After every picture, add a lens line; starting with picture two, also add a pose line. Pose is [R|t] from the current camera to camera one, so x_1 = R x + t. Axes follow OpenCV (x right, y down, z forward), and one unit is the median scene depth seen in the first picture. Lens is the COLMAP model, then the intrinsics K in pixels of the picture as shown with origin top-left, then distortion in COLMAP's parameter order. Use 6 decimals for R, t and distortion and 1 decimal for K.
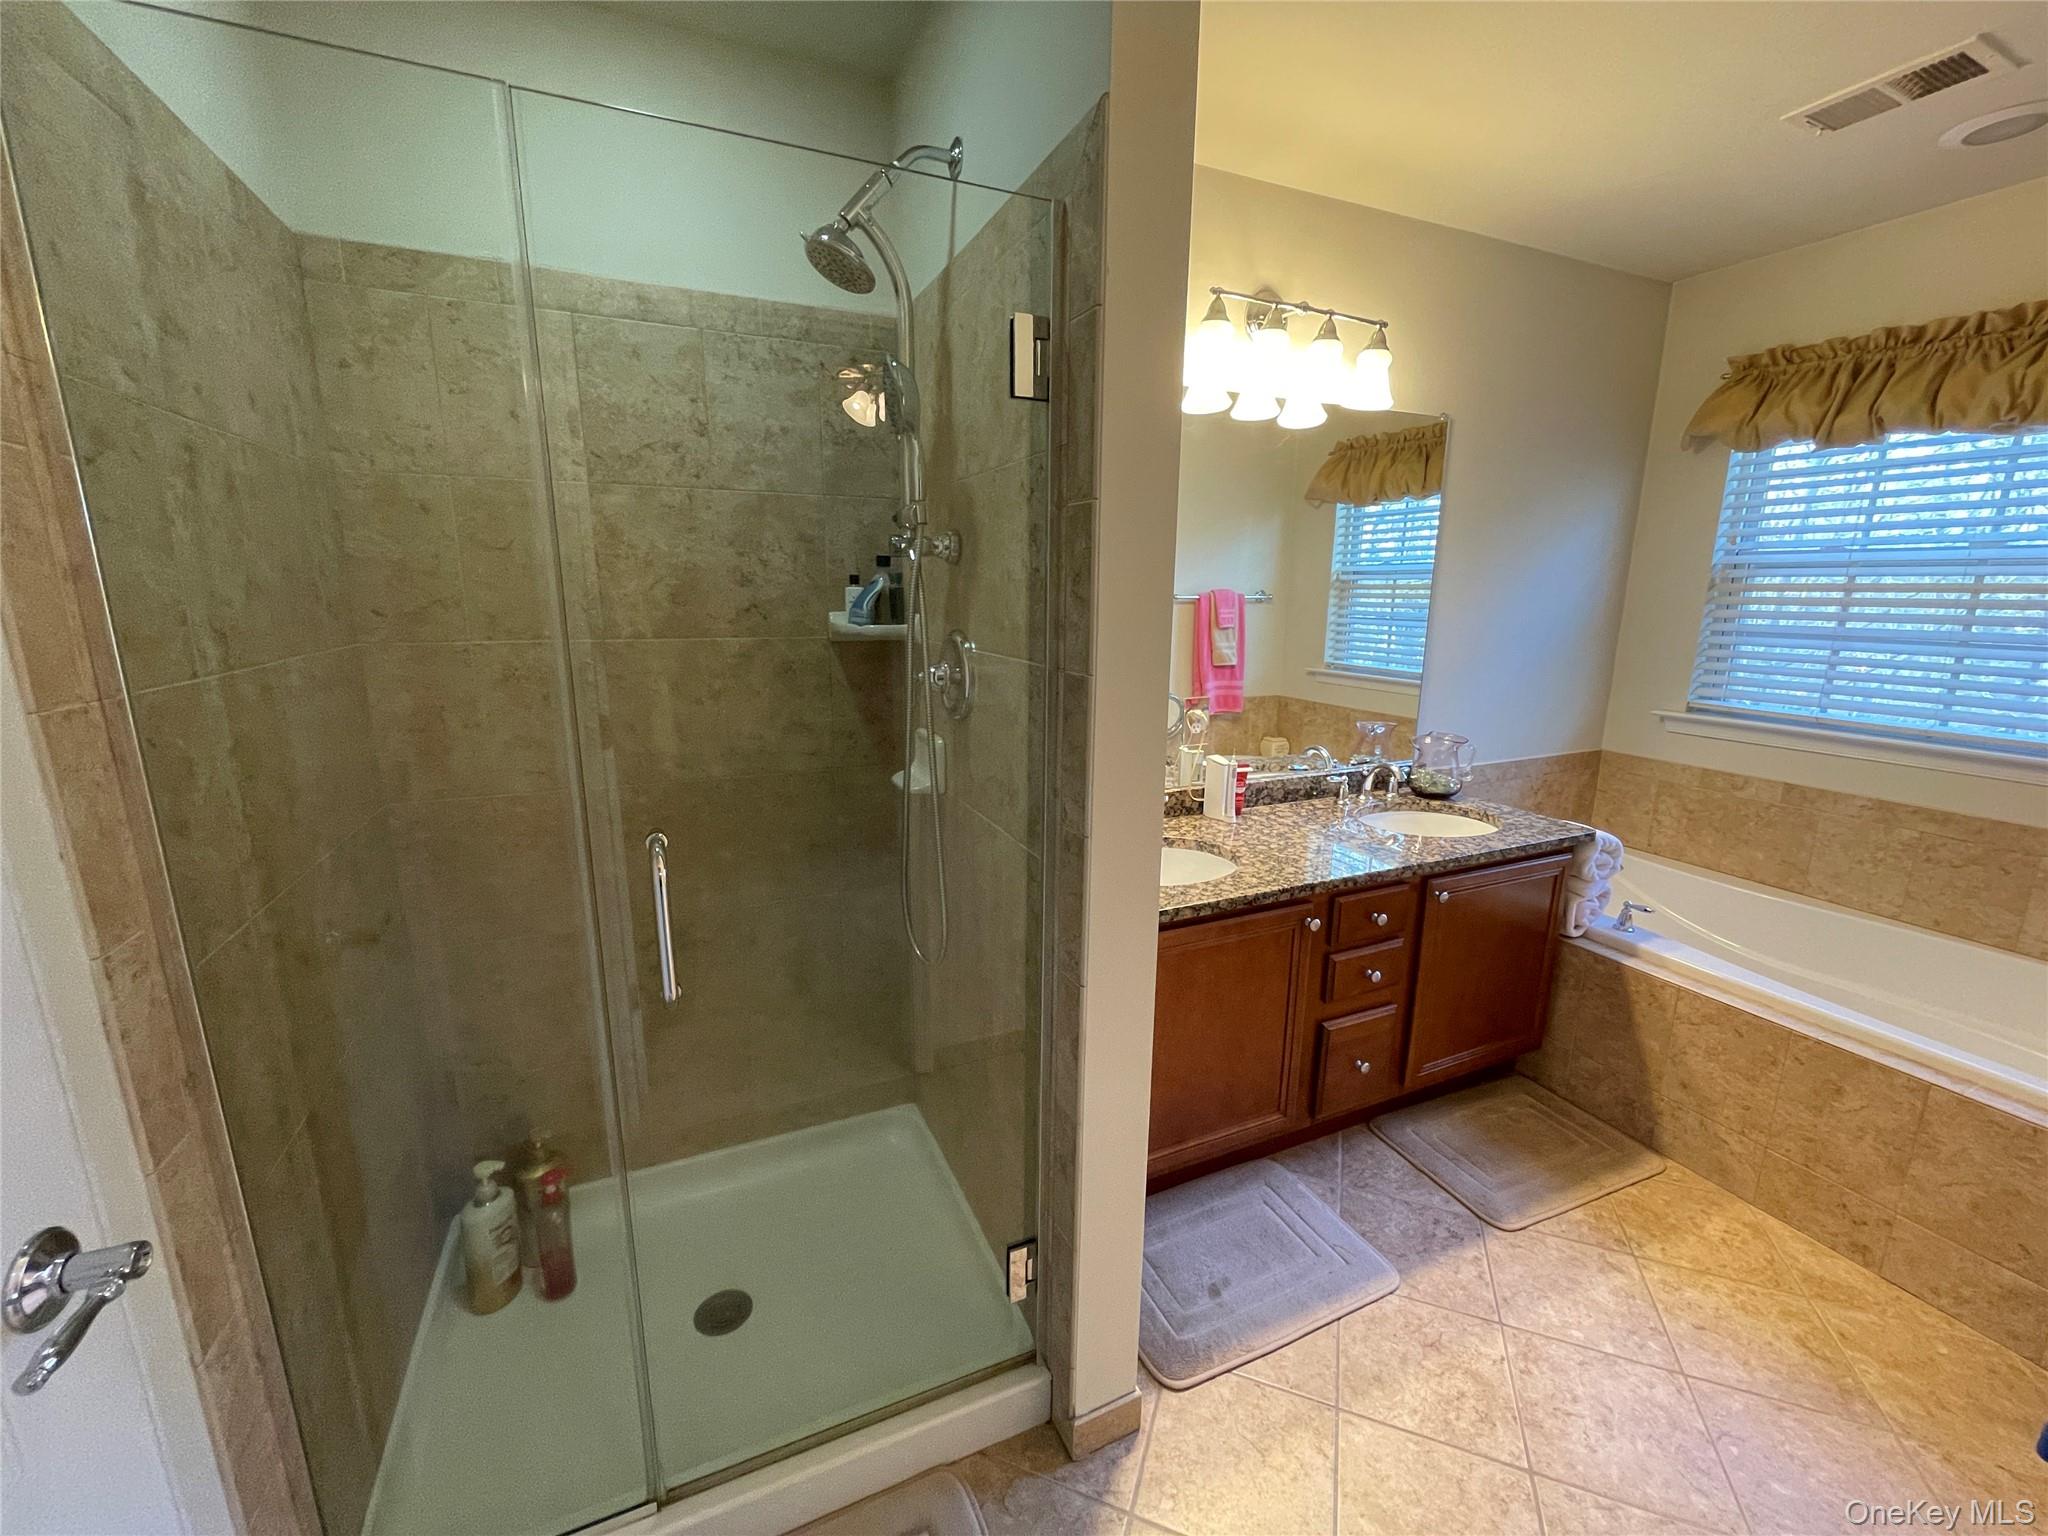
lens RADIAL K [[823.5, 0, 1021.0], [0, 823.5, 765.7], [0, 0, 1]] dist [-0.003879, -0.000244]
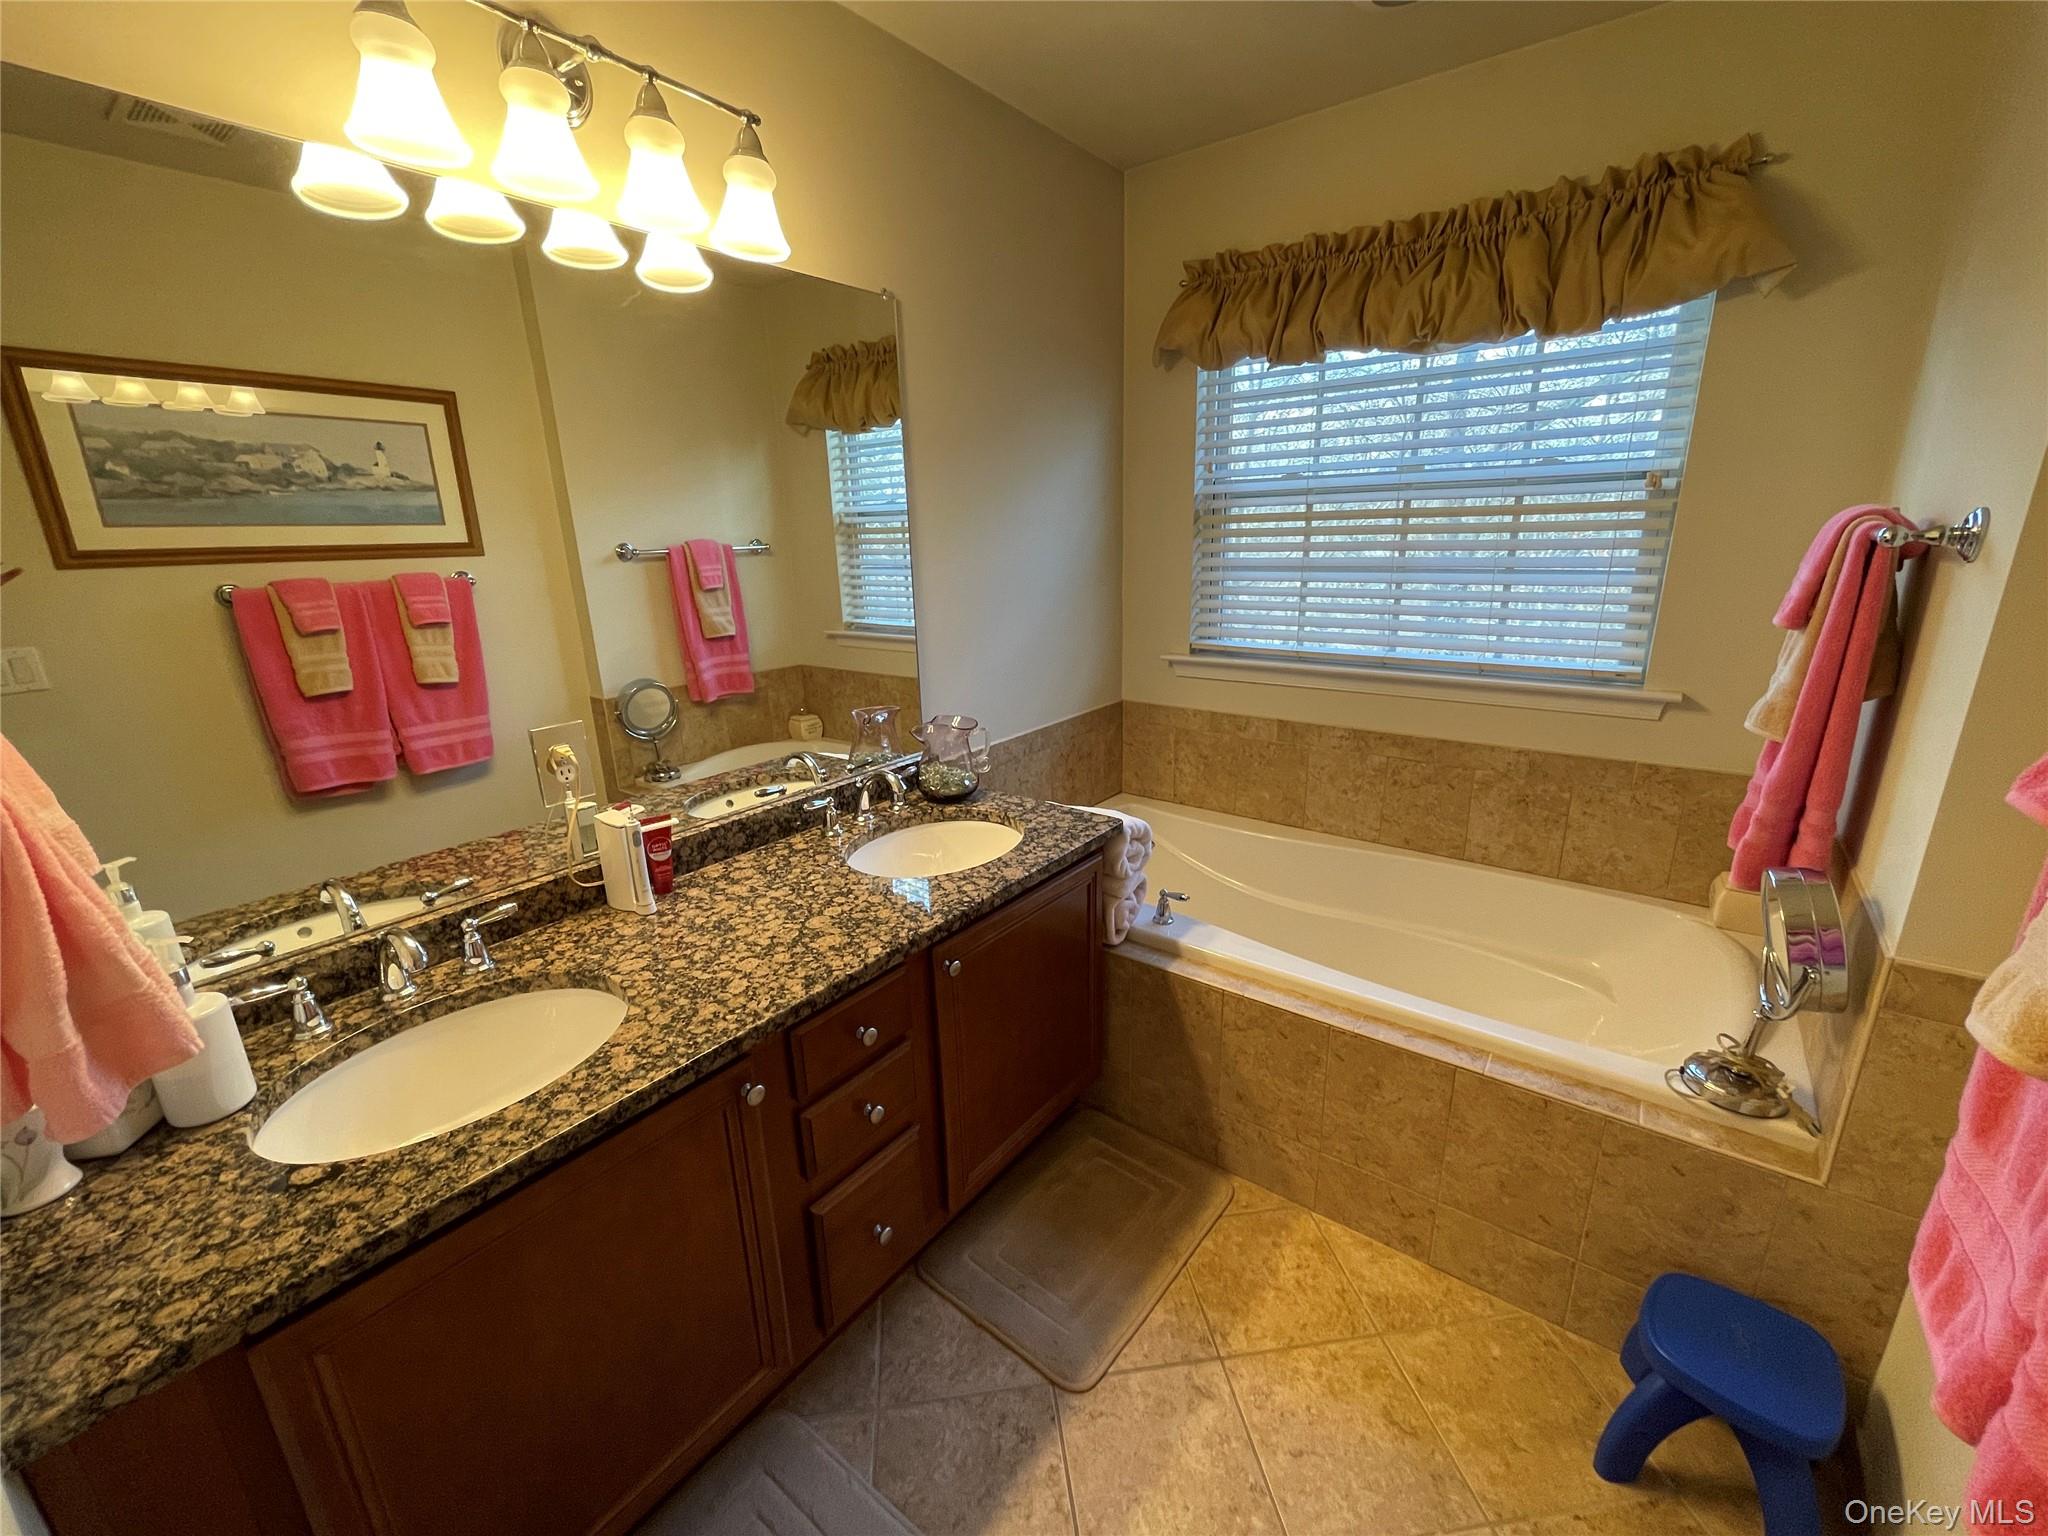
lens RADIAL K [[823.5, 0, 1021.0], [0, 823.5, 765.7], [0, 0, 1]] dist [-0.003879, -0.000244]
pose [[0.880035, -0.159380, 0.447366, 0.238099], [0.132085, 0.986979, 0.091792, -0.063233], [-0.456171, -0.021690, 0.889628, 0.298077]]
